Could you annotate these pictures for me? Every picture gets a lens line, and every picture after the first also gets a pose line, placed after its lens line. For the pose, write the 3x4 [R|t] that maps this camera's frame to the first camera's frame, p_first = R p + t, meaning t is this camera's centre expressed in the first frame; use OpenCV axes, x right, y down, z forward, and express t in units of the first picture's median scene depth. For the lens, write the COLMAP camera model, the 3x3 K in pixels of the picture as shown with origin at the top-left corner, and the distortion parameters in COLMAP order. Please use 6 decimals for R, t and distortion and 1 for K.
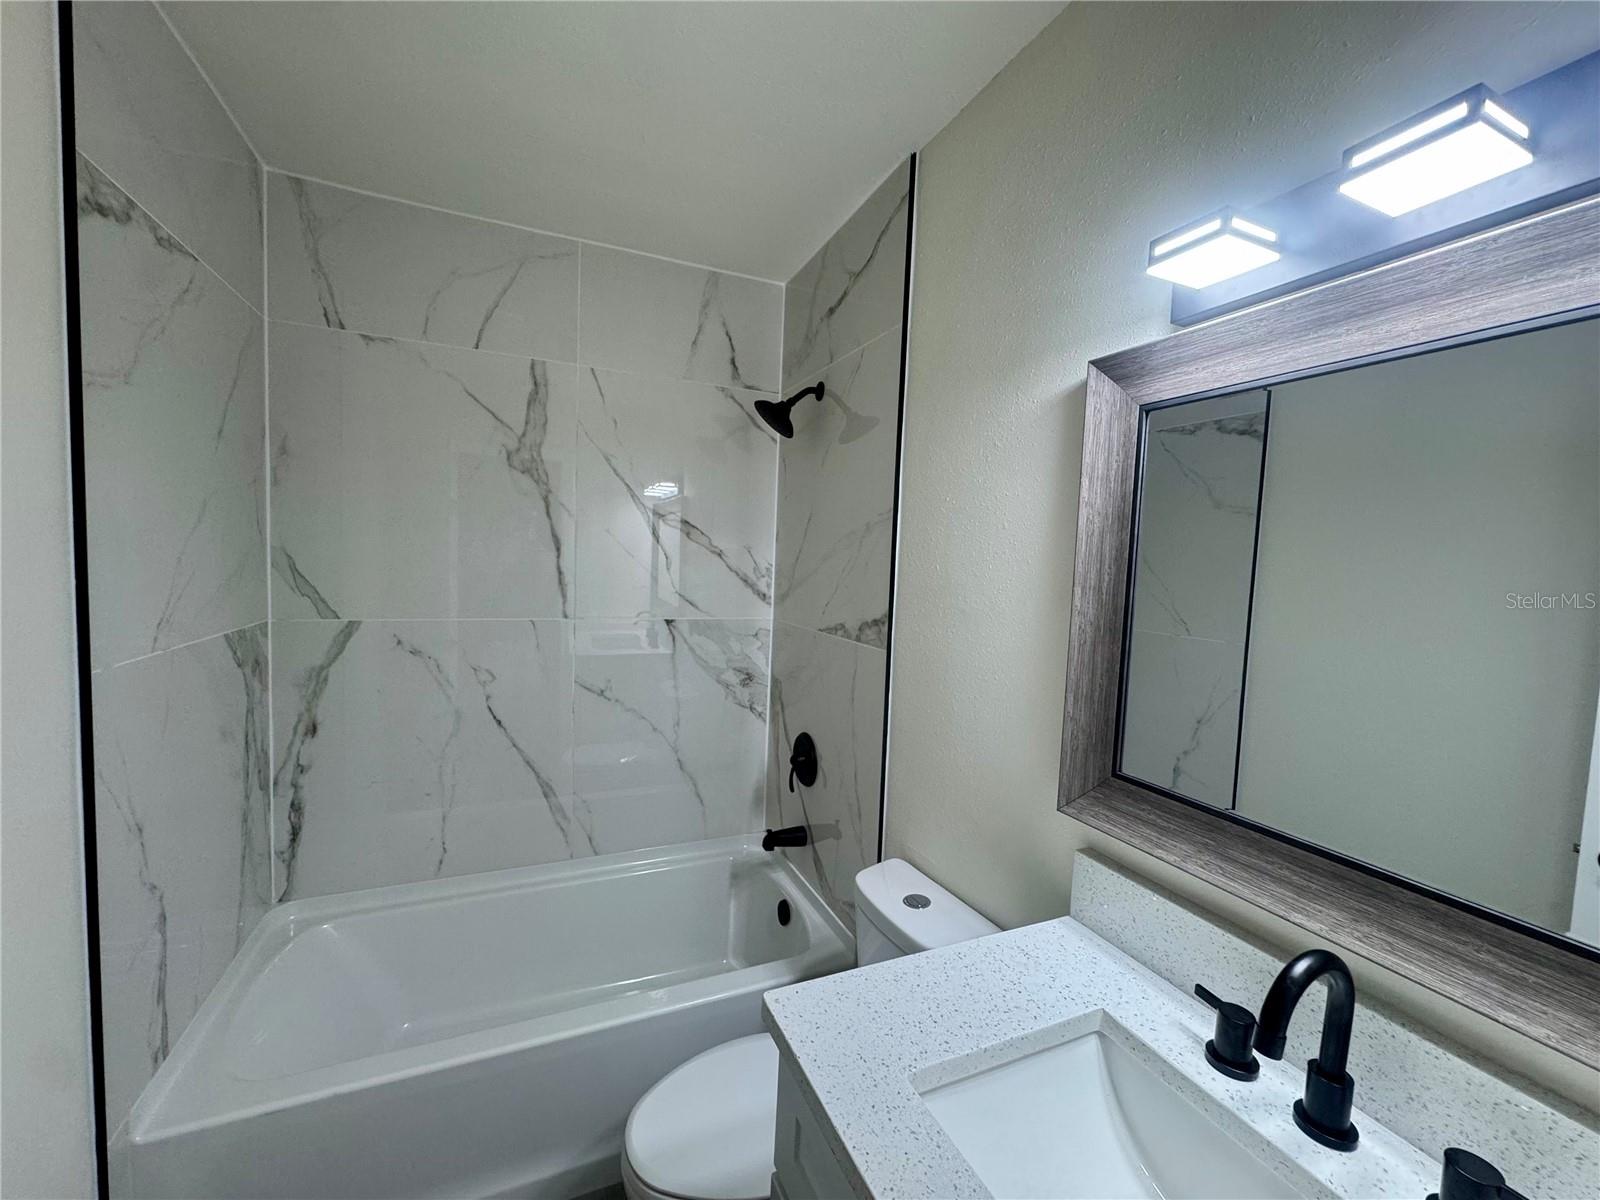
lens RADIAL K [[643.6, 0, 798.9], [0, 643.6, 597.8], [0, 0, 1]] dist [-0.003906, 0.000411]
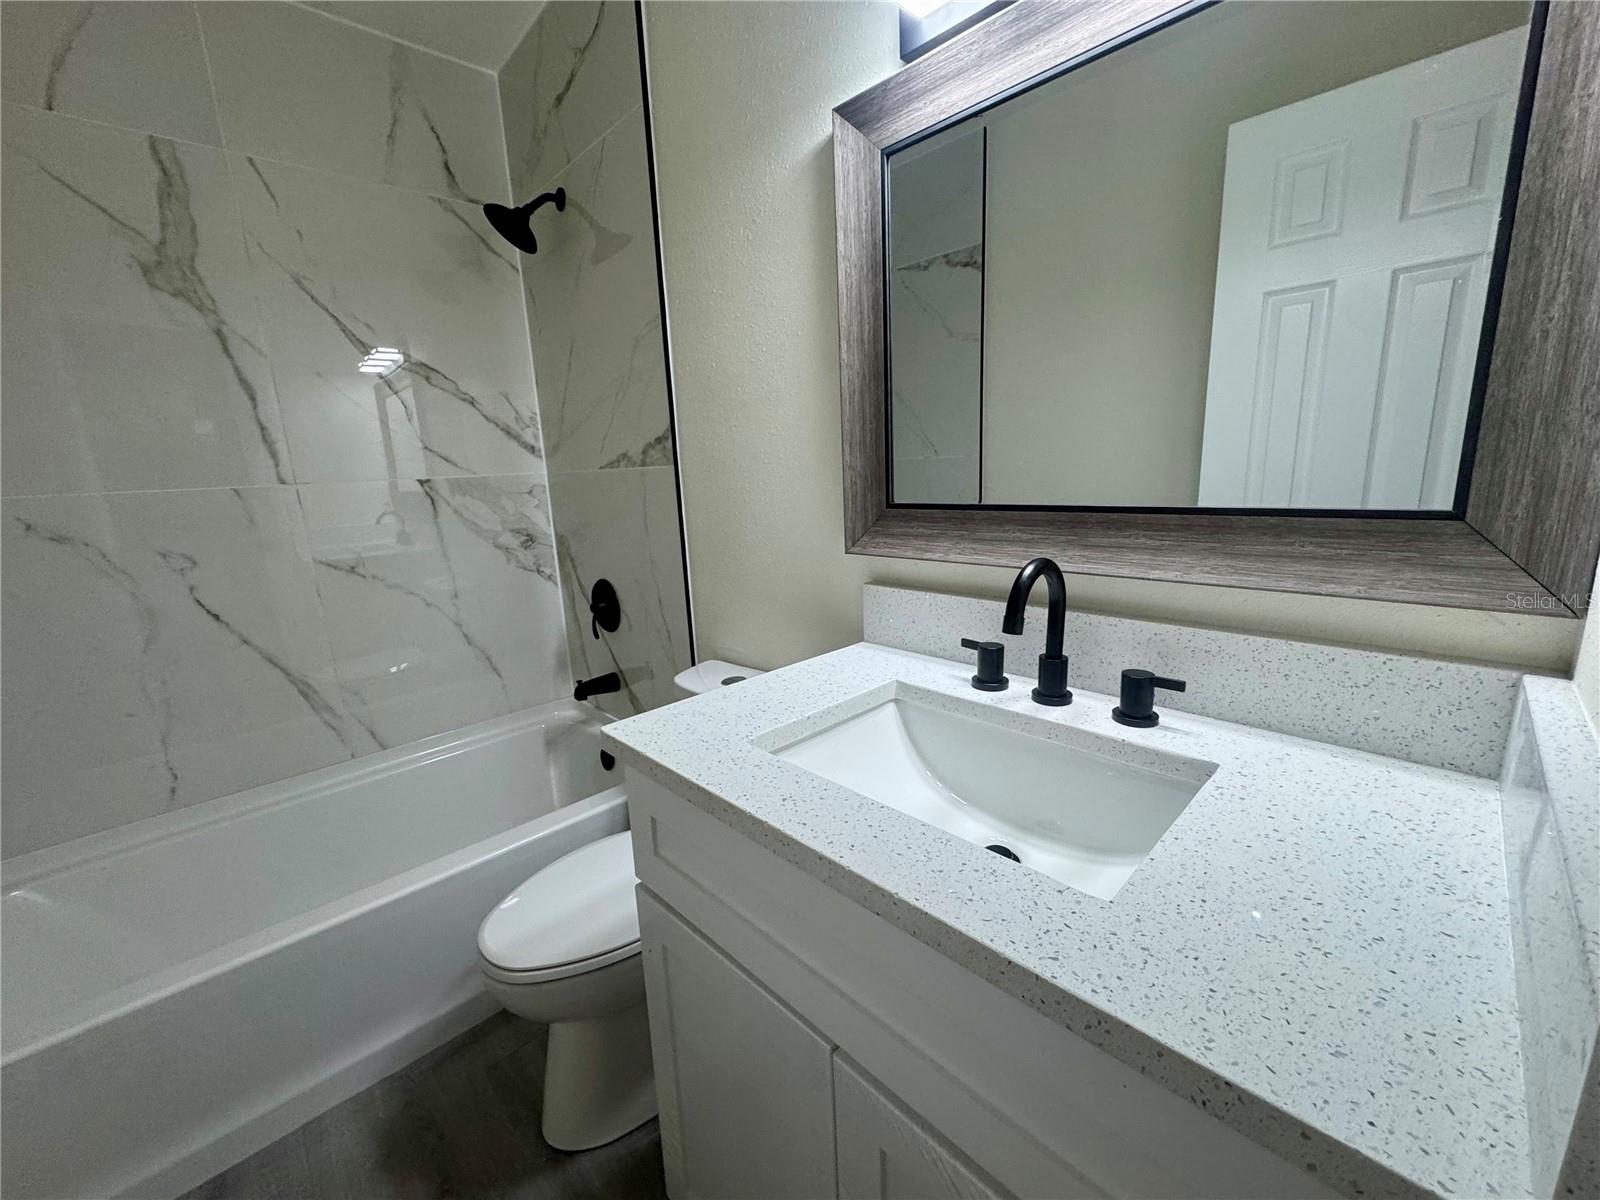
lens RADIAL K [[643.6, 0, 801.3], [0, 643.6, 610.4], [0, 0, 1]] dist [-0.003906, 0.000411]
pose [[0.936371, -0.151757, 0.316510, -0.024257], [0.104803, 0.981452, 0.160525, 0.140090], [-0.335001, -0.117140, 0.934908, -0.021622]]
